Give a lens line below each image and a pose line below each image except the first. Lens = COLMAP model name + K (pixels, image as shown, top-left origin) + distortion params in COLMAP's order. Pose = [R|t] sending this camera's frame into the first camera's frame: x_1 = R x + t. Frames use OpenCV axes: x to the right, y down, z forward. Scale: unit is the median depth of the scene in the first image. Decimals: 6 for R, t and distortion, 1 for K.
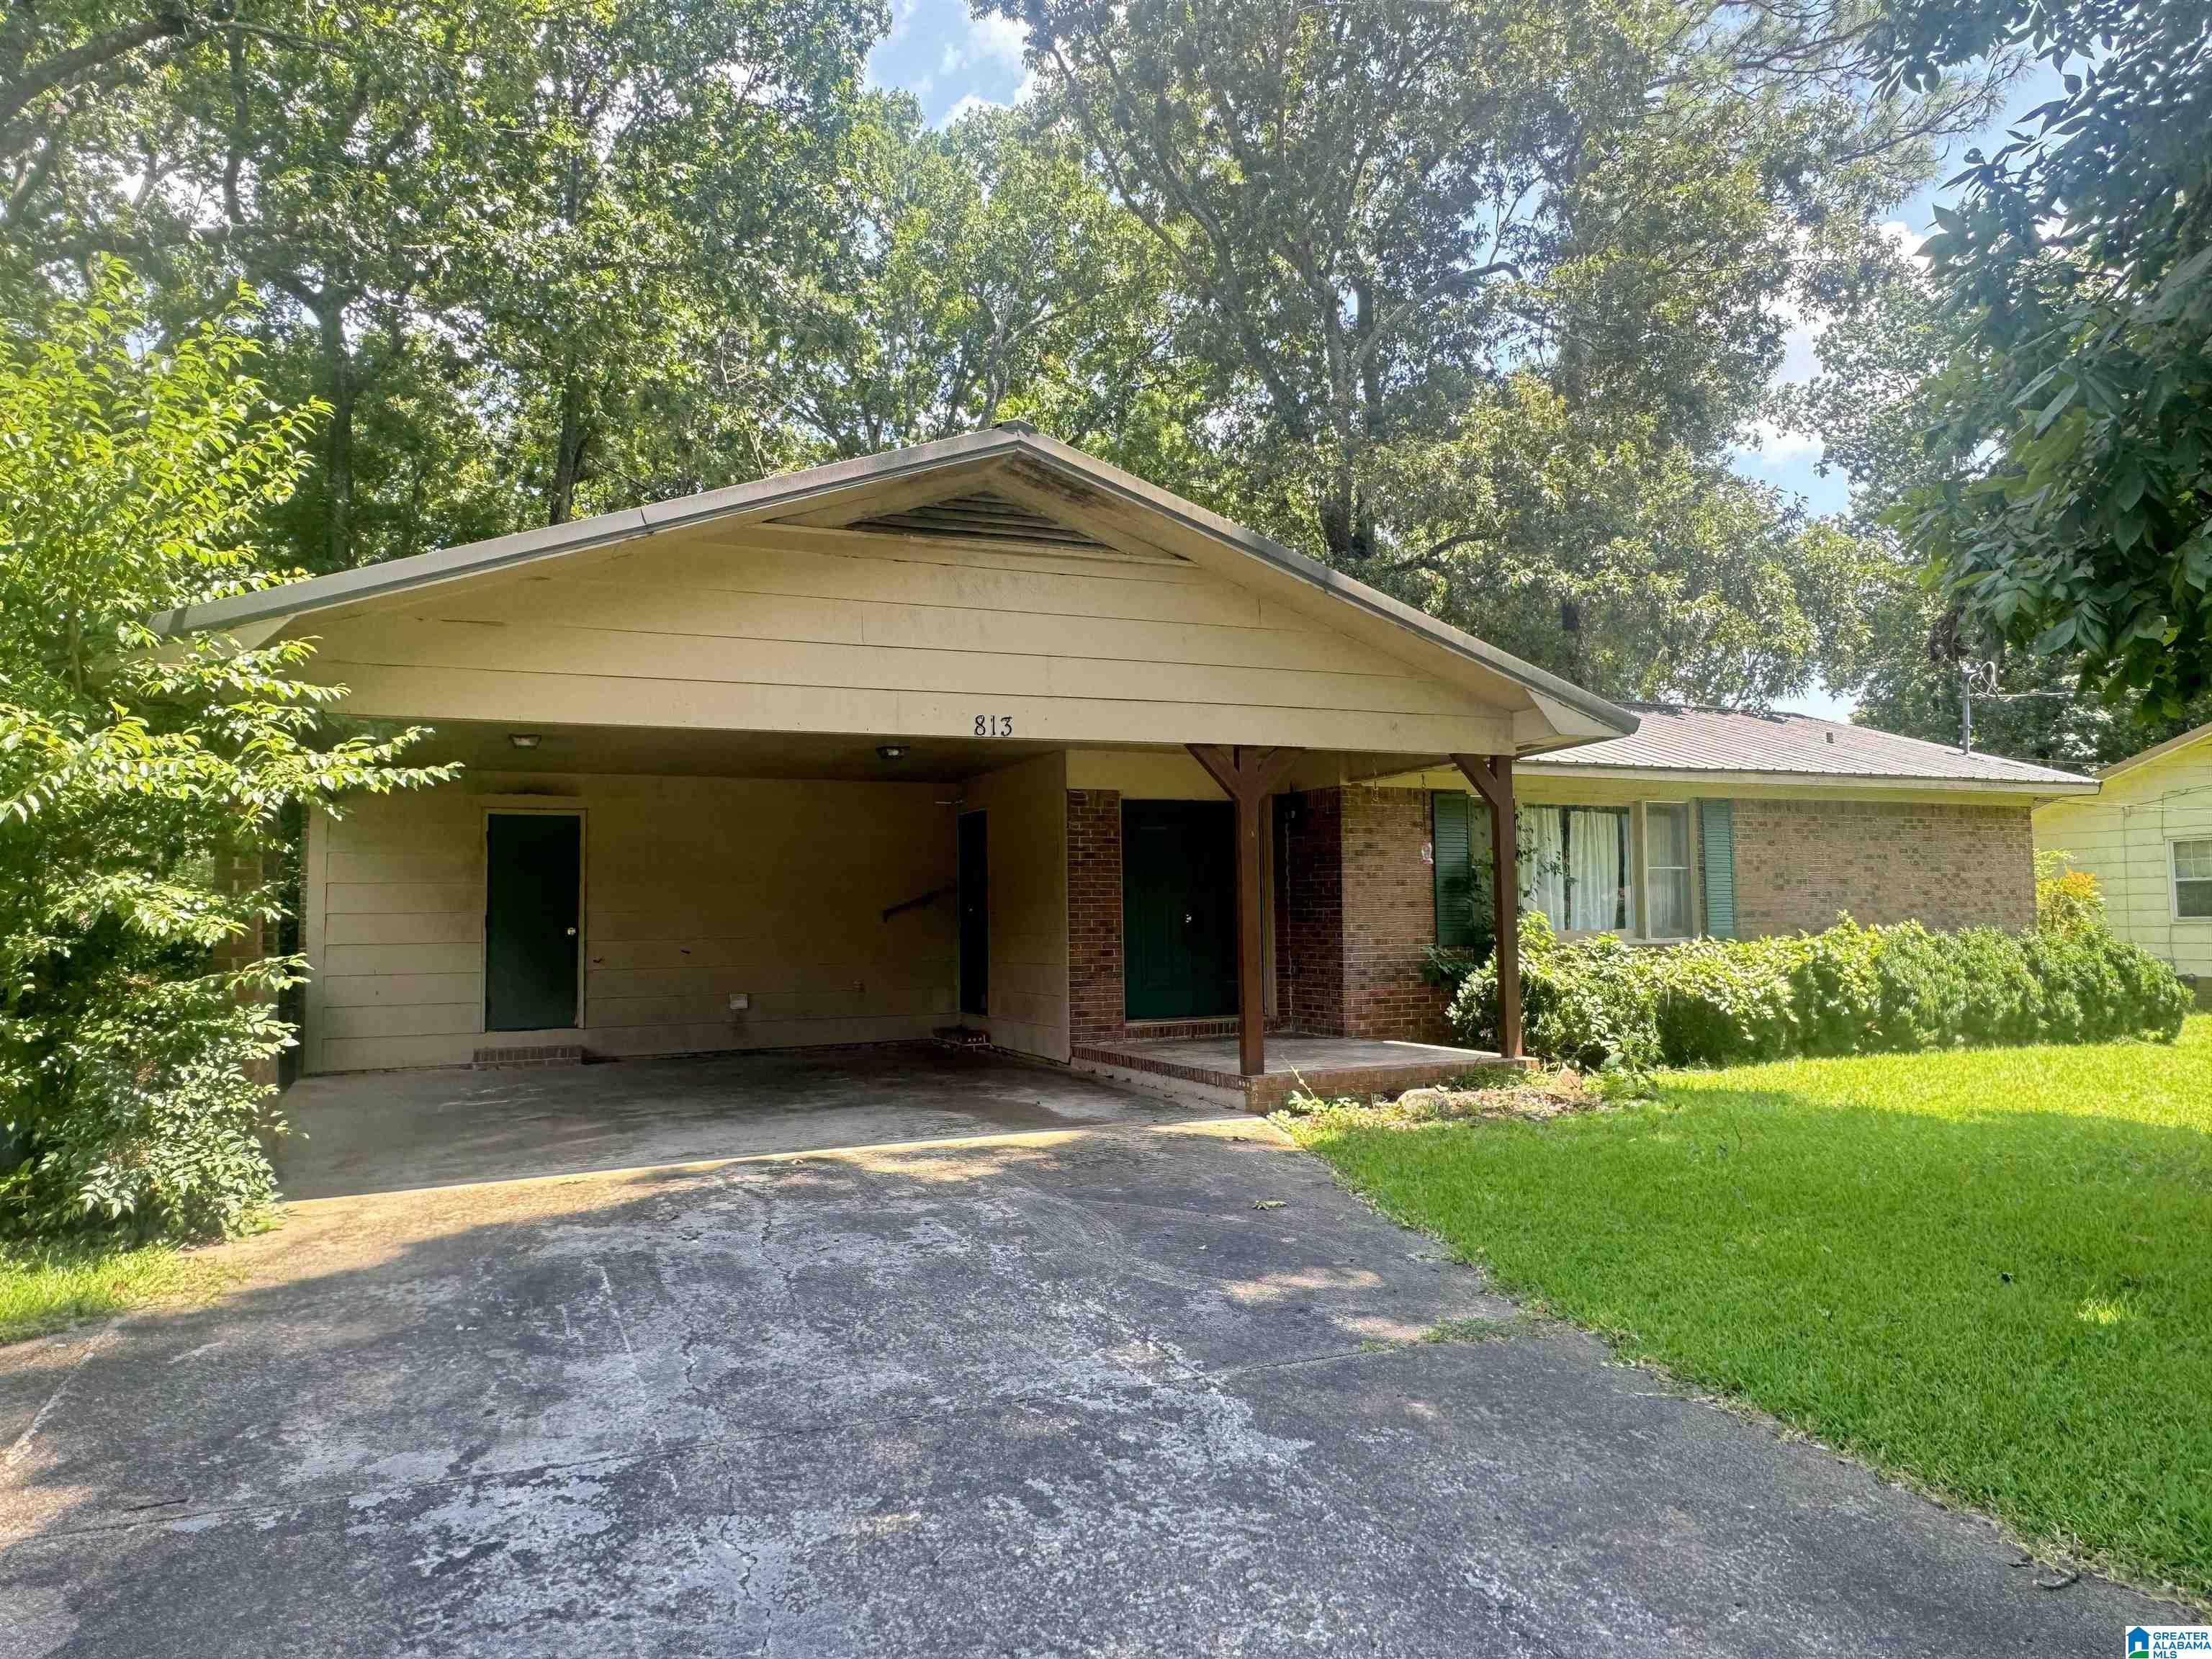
lens RADIAL K [[1452.6, 0, 1106.8], [0, 1452.6, 821.7], [0, 0, 1]] dist [-0.000302, -0.000064]
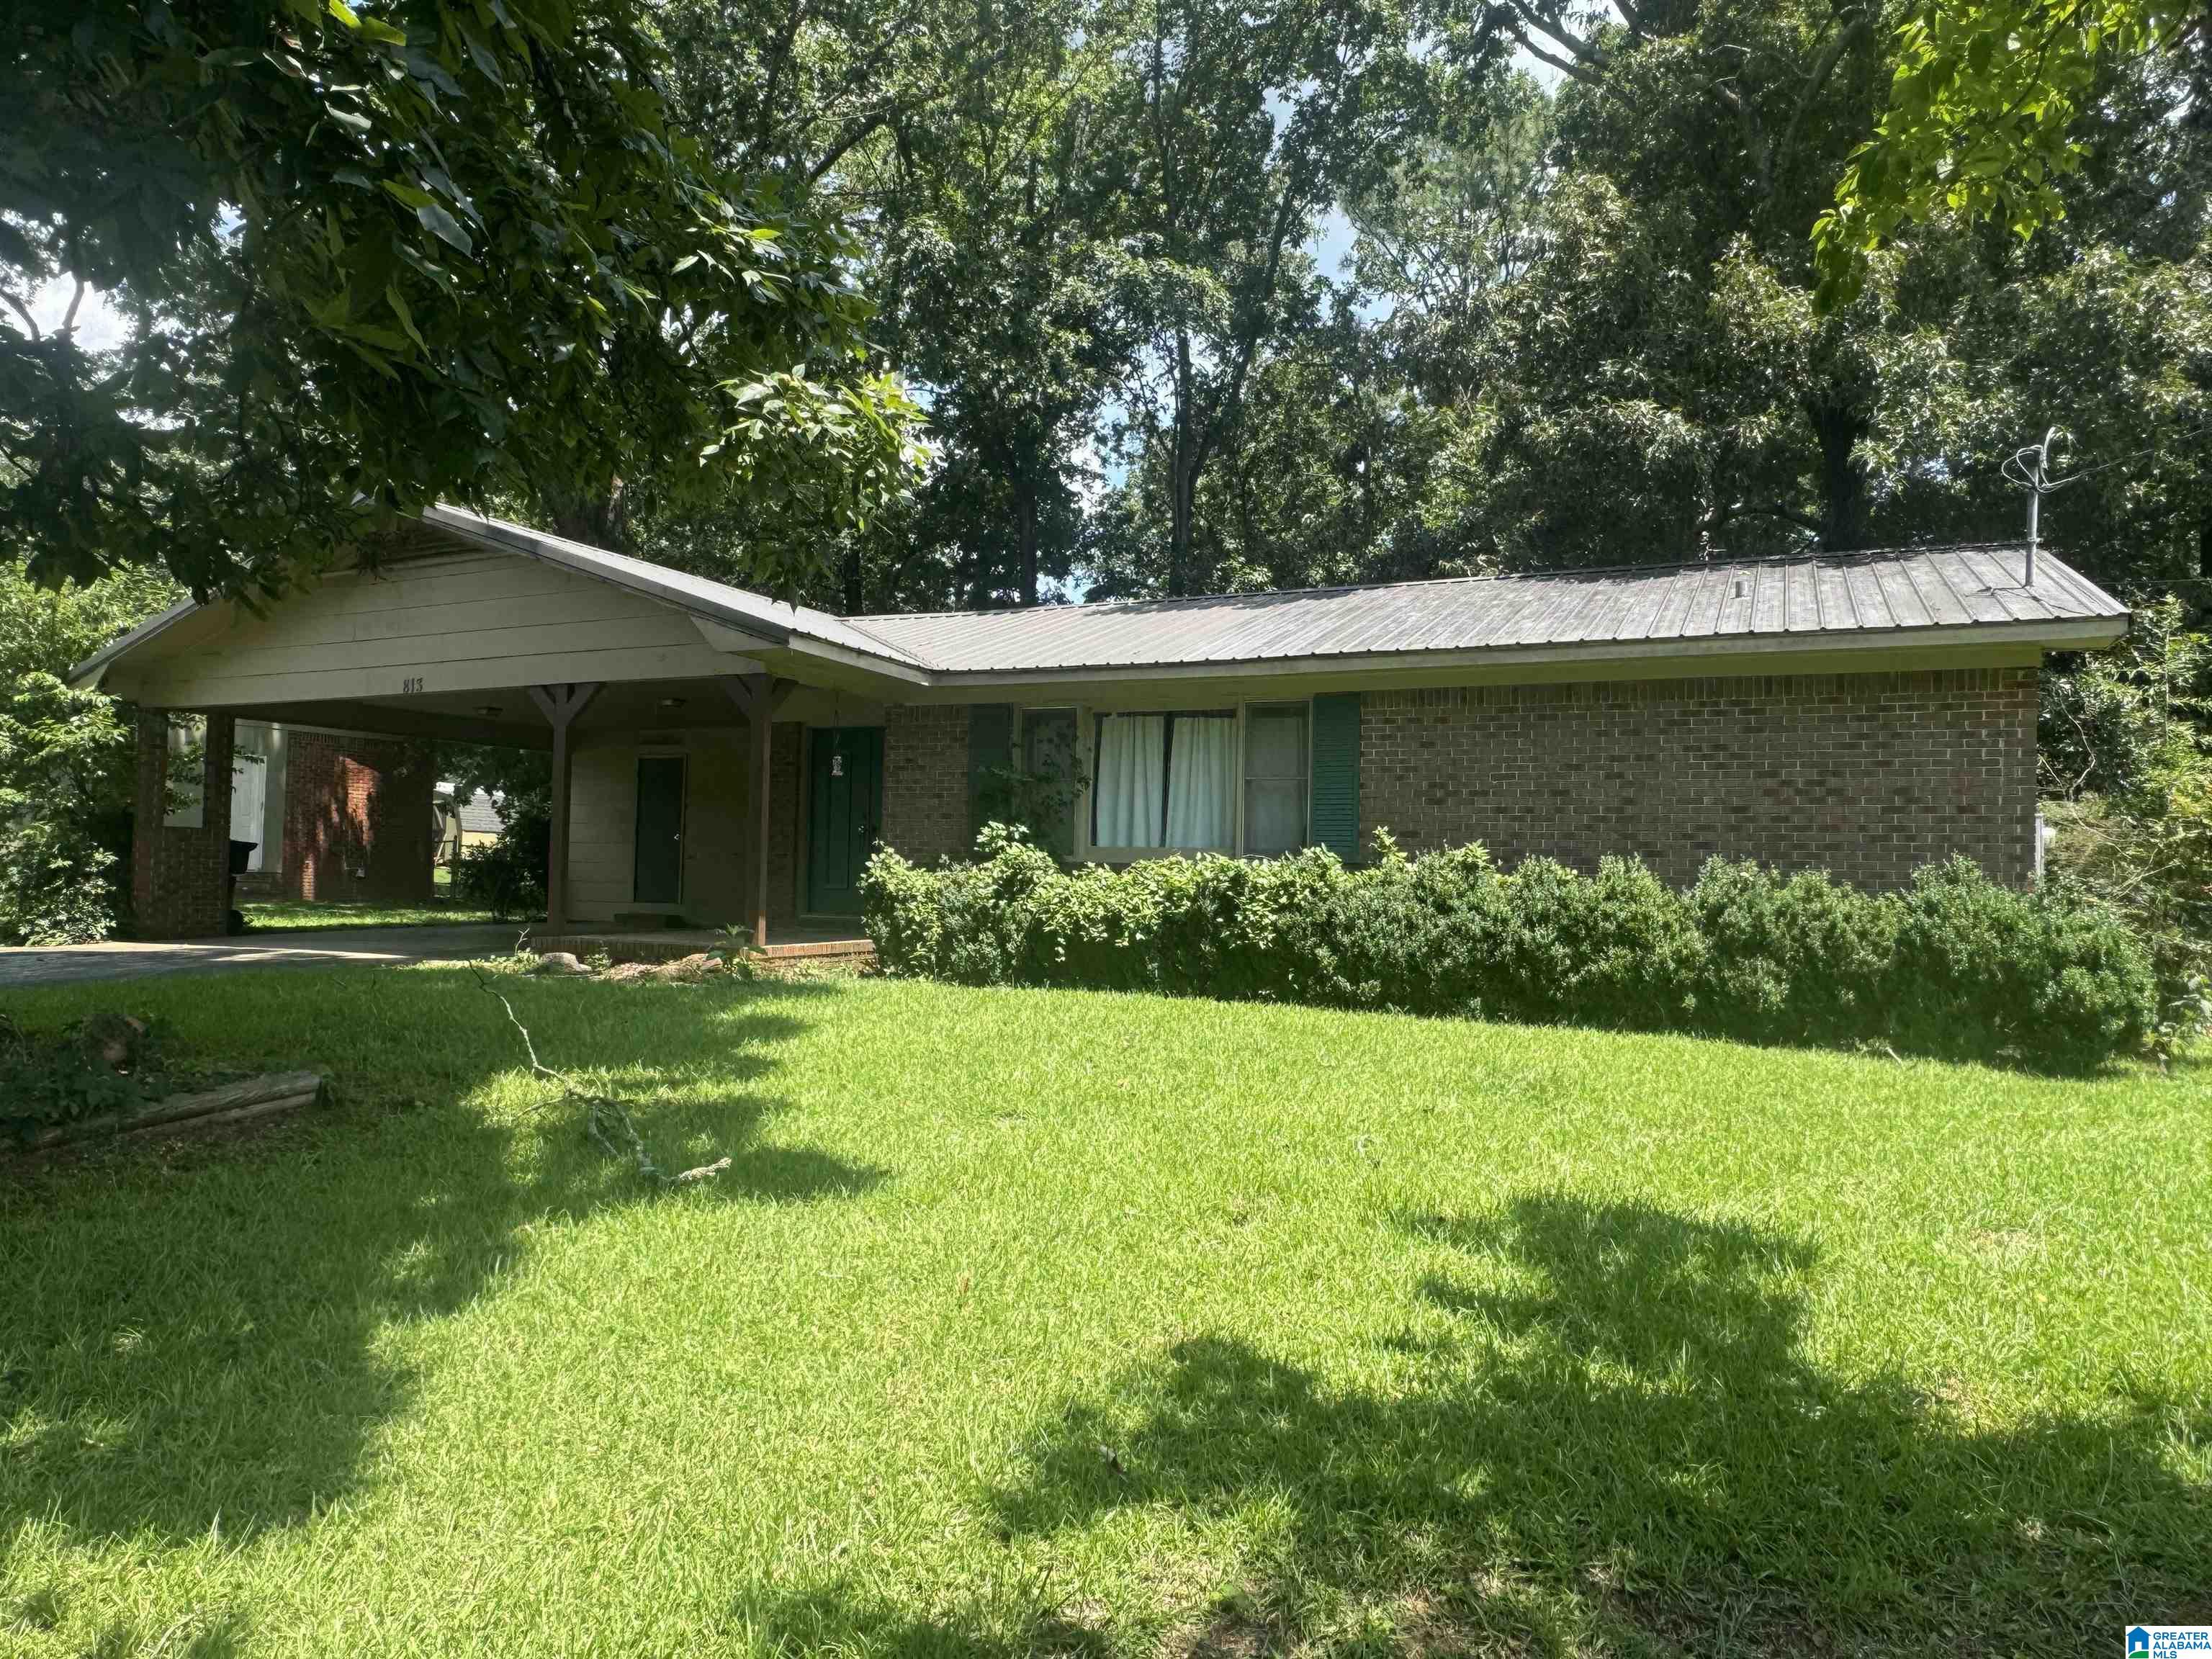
lens RADIAL K [[1452.6, 0, 1100.1], [0, 1452.6, 825.5], [0, 0, 1]] dist [-0.000302, -0.000064]
pose [[0.637508, 0.001825, -0.770442, 1.062720], [0.021501, 0.999566, 0.020159, 0.043867], [0.770144, -0.029417, 0.637192, 0.409135]]
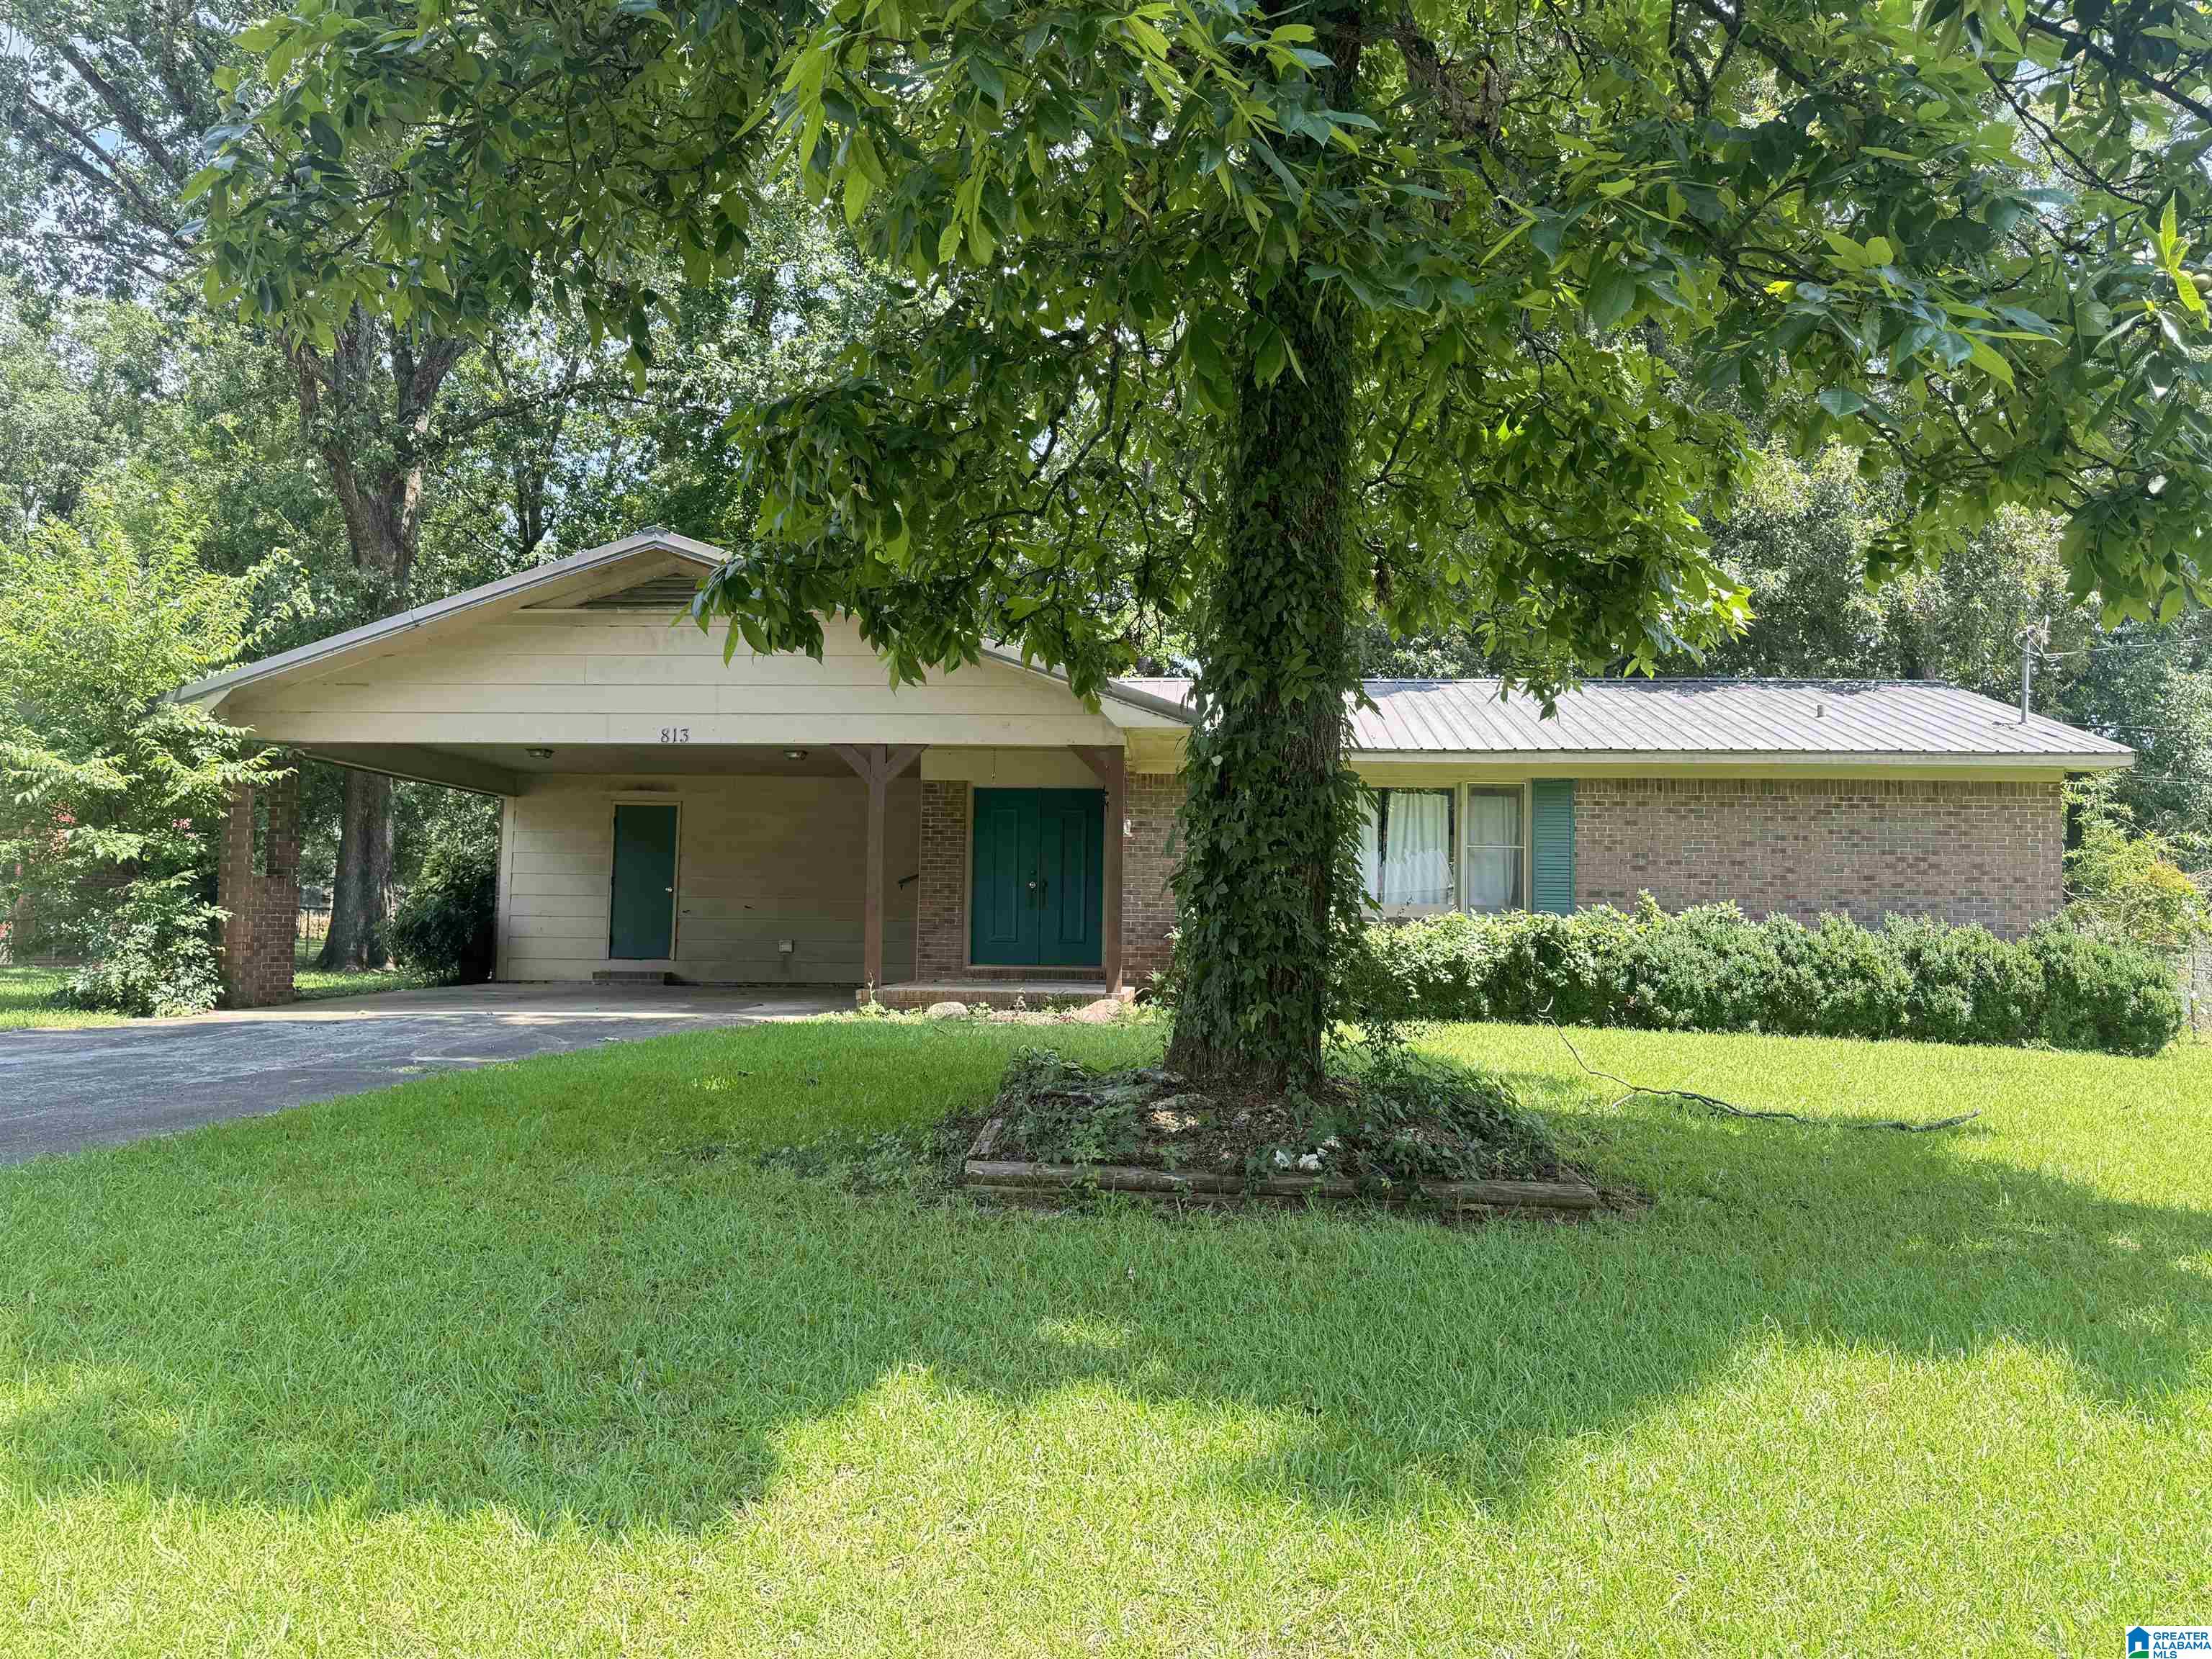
lens RADIAL K [[1566.0, 0, 1104.2], [0, 1566.0, 843.4], [0, 0, 1]] dist [0.076912, -0.089051]
pose [[0.881432, 0.001136, -0.472310, 0.728228], [0.002975, 0.999964, 0.007957, 0.021446], [0.472302, -0.008418, 0.881397, -0.129463]]
